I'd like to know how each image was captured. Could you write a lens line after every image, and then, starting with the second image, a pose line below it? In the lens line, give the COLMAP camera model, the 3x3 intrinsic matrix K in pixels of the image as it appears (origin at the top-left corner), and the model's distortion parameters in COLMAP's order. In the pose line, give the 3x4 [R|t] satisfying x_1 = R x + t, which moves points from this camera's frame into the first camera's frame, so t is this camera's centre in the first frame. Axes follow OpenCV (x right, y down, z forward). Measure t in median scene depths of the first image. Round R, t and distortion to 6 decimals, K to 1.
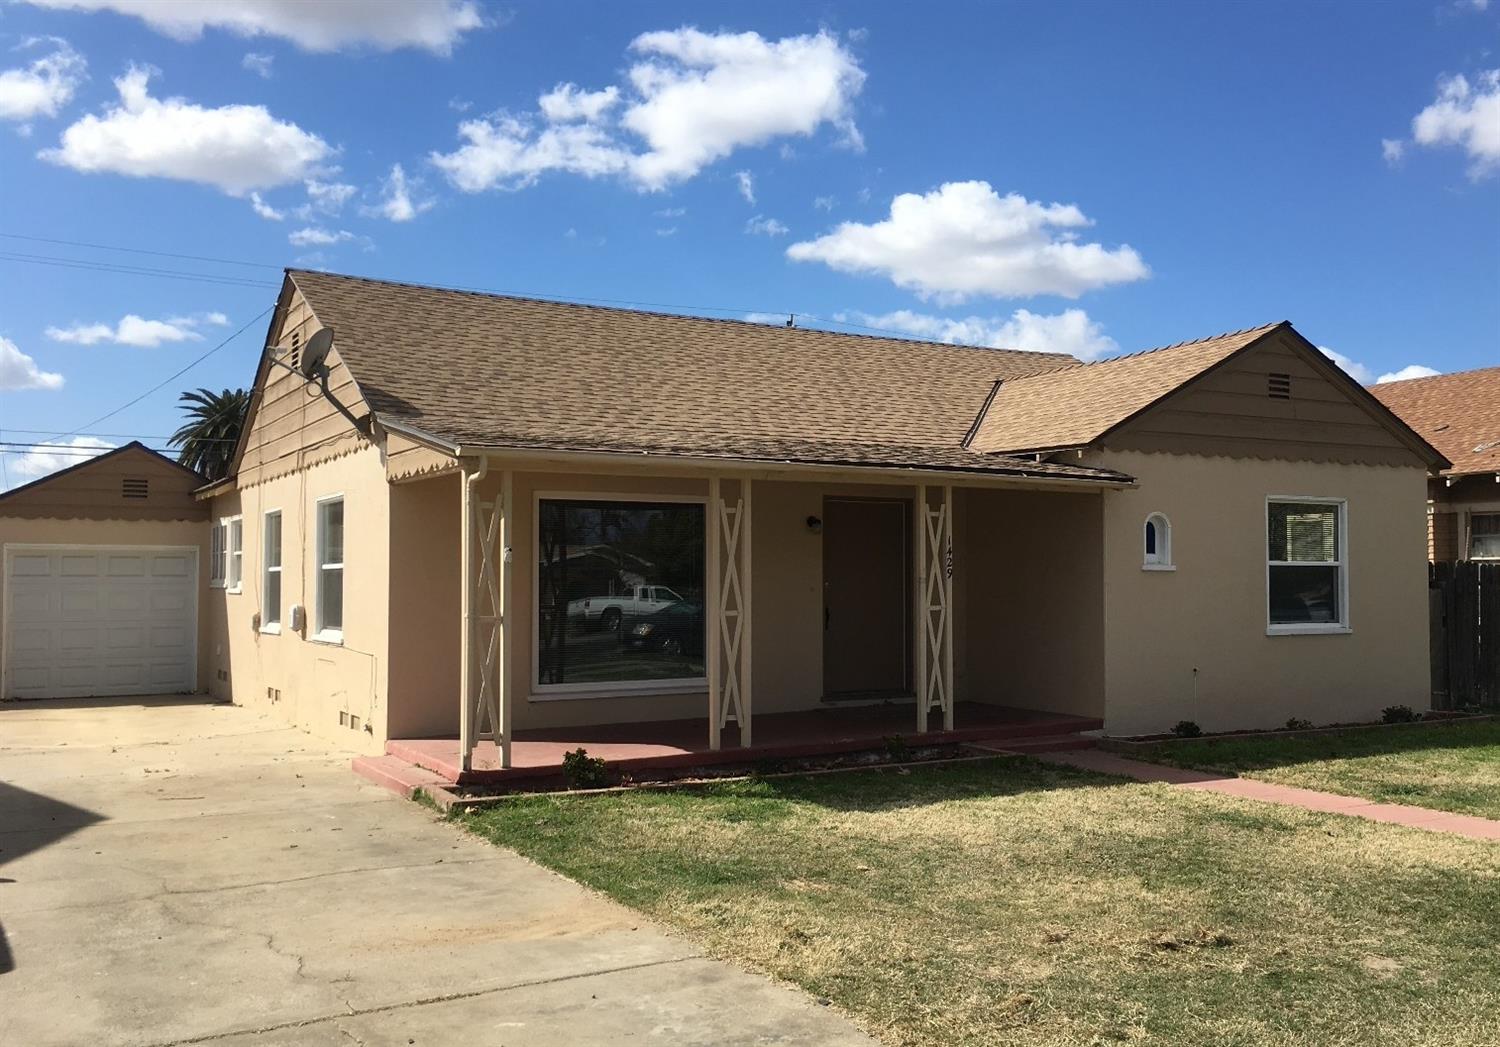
lens RADIAL K [[1386.6, 0, 750.9], [0, 1386.6, 490.4], [0, 0, 1]] dist [-0.007167, 0.108795]
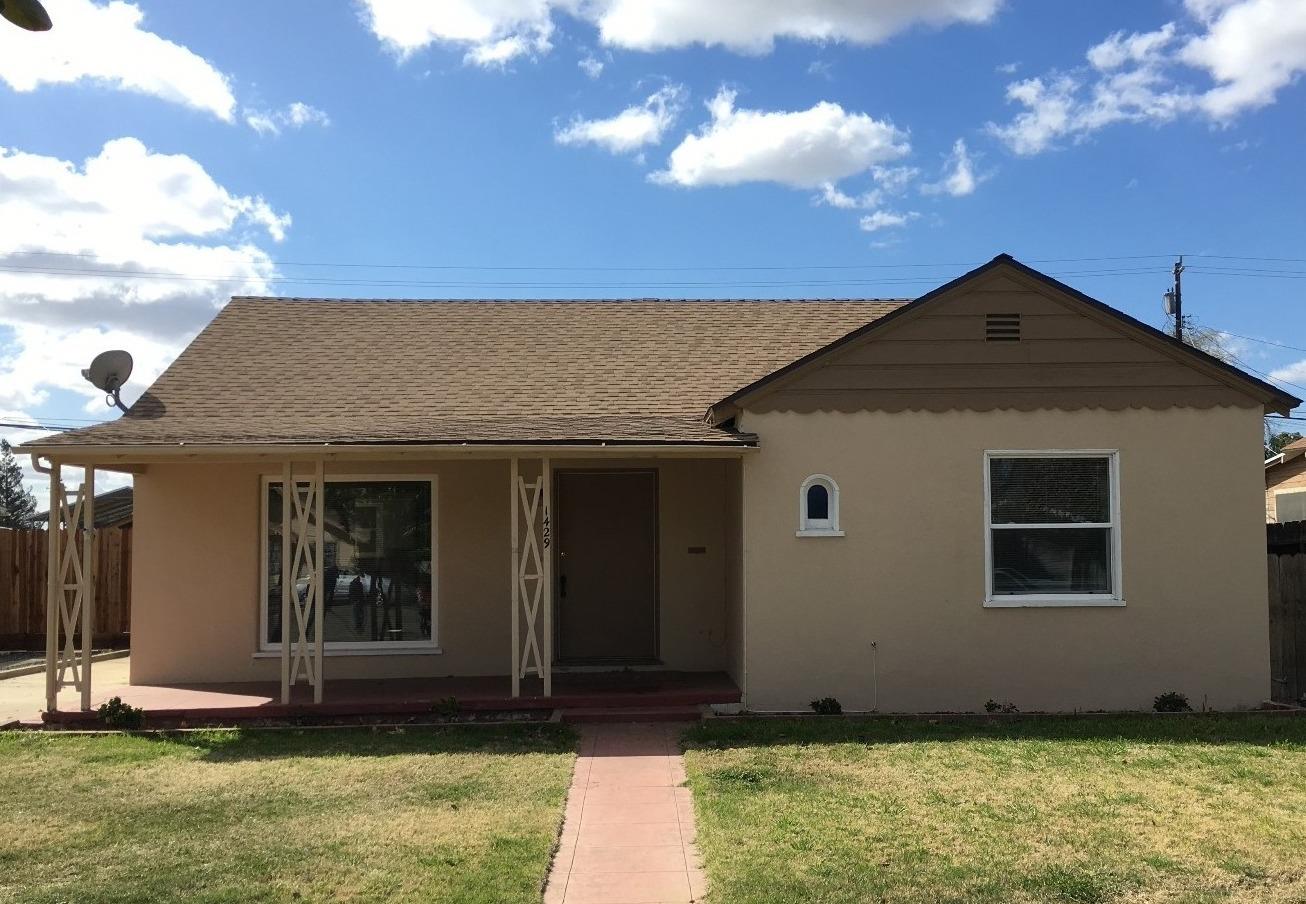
lens RADIAL K [[1378.1, 0, 653.0], [0, 1378.1, 452.0], [0, 0, 1]] dist [0.020186, 0.003574]
pose [[0.889328, -0.041959, -0.455341, 0.626433], [0.039450, 0.999109, -0.015016, 0.009941], [0.455565, -0.004609, 0.890191, 0.118442]]
